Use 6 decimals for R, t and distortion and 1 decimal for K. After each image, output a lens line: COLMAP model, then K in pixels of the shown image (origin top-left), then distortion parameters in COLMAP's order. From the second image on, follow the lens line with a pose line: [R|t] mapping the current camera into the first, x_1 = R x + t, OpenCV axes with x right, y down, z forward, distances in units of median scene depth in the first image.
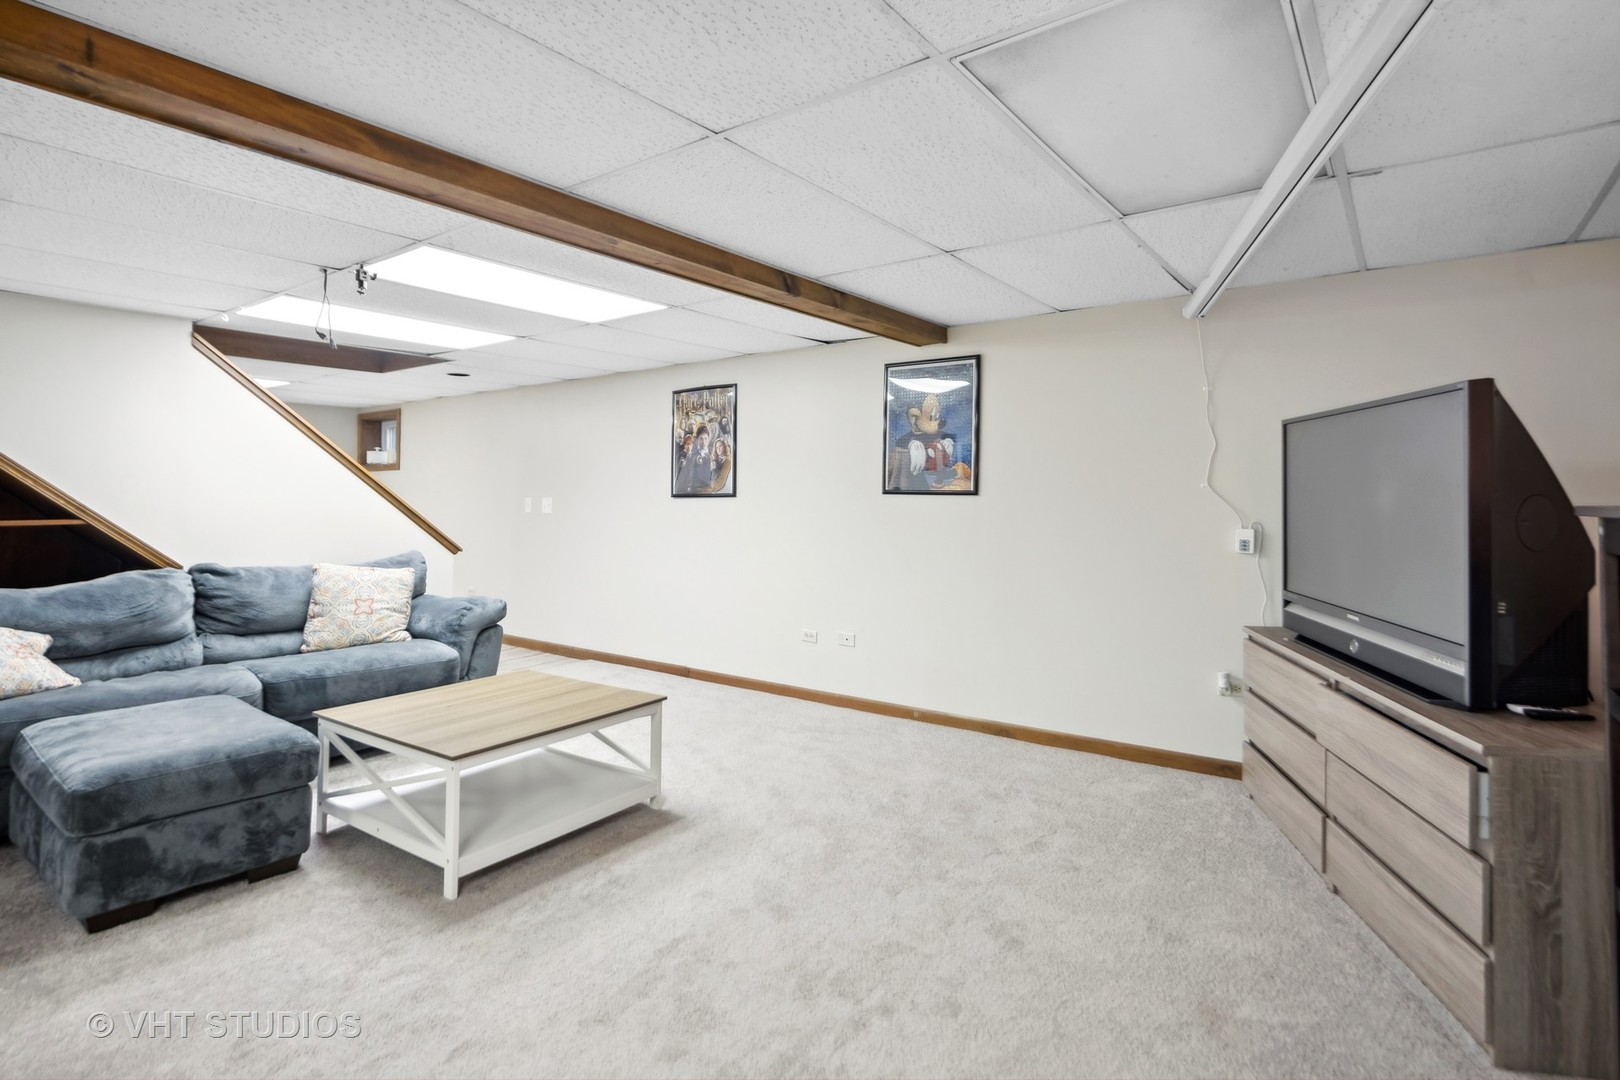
lens RADIAL K [[793.6, 0, 806.3], [0, 793.6, 521.1], [0, 0, 1]] dist [-0.000125, -0.000081]
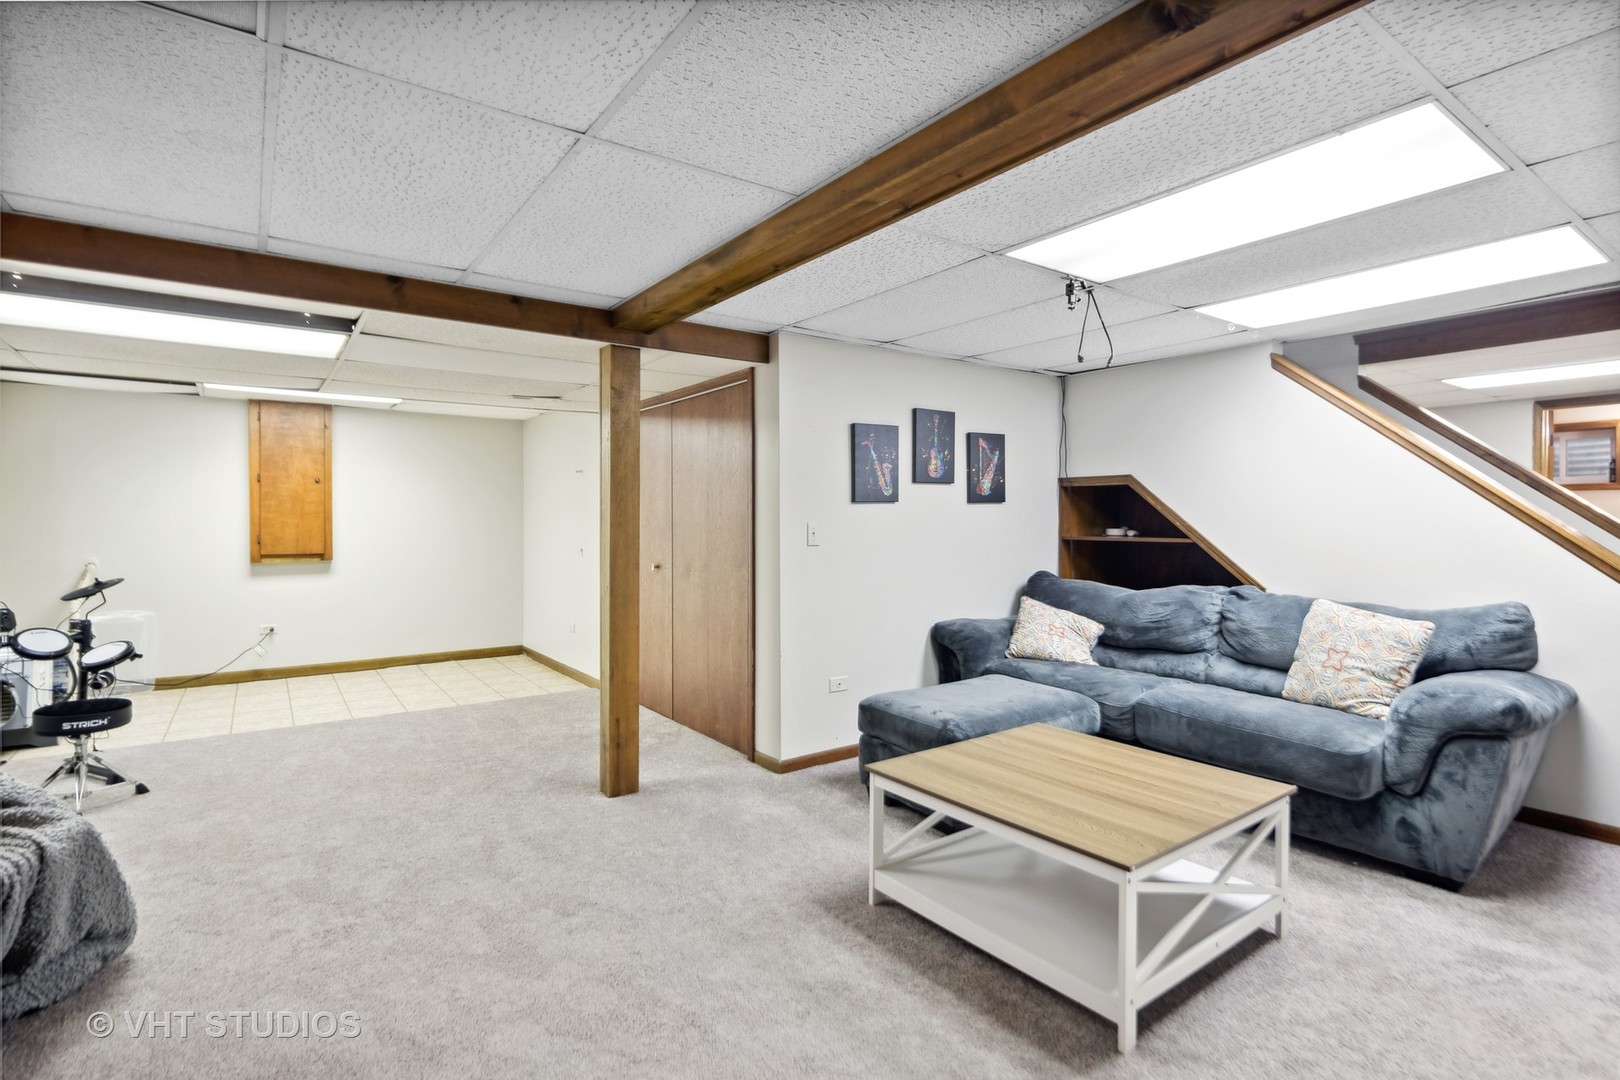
lens RADIAL K [[793.6, 0, 806.3], [0, 793.6, 521.1], [0, 0, 1]] dist [-0.000125, -0.000081]
pose [[-0.301628, -0.001240, -0.953425, 0.364029], [-0.033658, 0.999390, 0.009348, -0.019085], [0.952831, 0.034910, -0.301486, 0.779237]]
